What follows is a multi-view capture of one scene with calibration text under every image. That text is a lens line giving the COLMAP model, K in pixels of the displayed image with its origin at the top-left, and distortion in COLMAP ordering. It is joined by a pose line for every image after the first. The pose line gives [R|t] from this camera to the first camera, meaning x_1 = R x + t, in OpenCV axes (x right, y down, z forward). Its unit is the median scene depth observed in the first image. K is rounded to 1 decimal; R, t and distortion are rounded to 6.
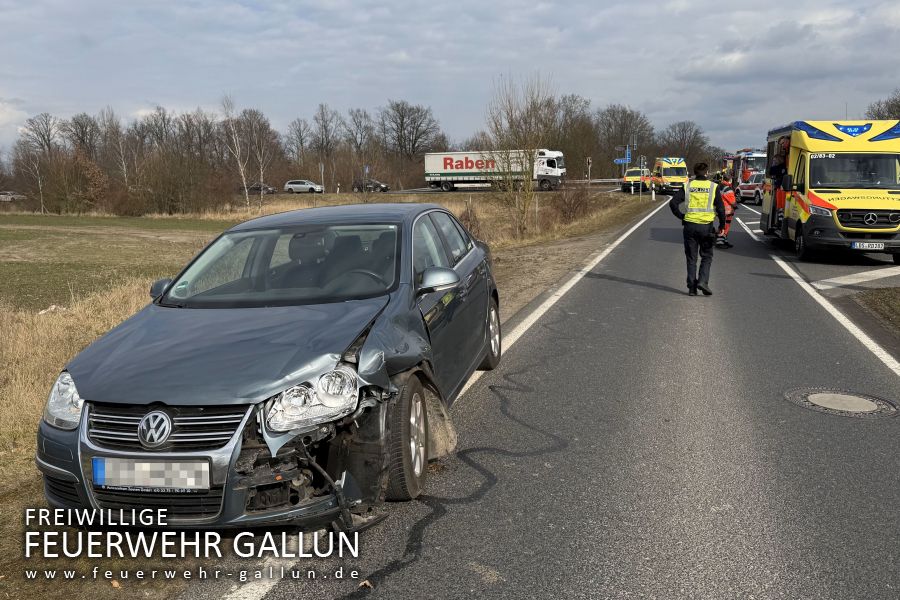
lens RADIAL K [[698.3, 0, 449.1], [0, 698.3, 289.0], [0, 0, 1]] dist [0.110646, -0.265423]
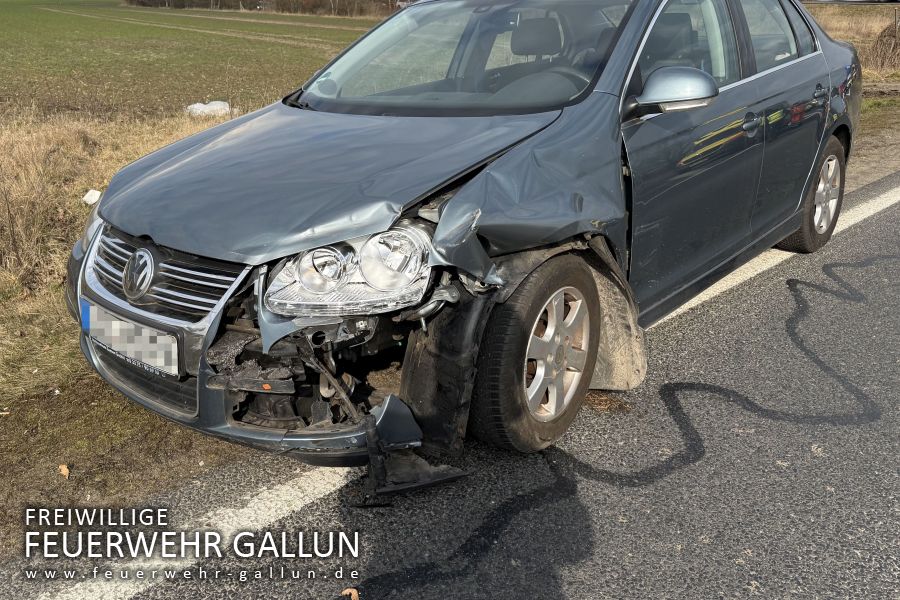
lens RADIAL K [[698.3, 0, 449.1], [0, 698.3, 289.0], [0, 0, 1]] dist [0.110646, -0.265423]
pose [[0.859594, 0.197325, -0.471339, 0.160875], [-0.076912, 0.961883, 0.262423, 0.005842], [0.505156, -0.189326, 0.842006, 0.516317]]
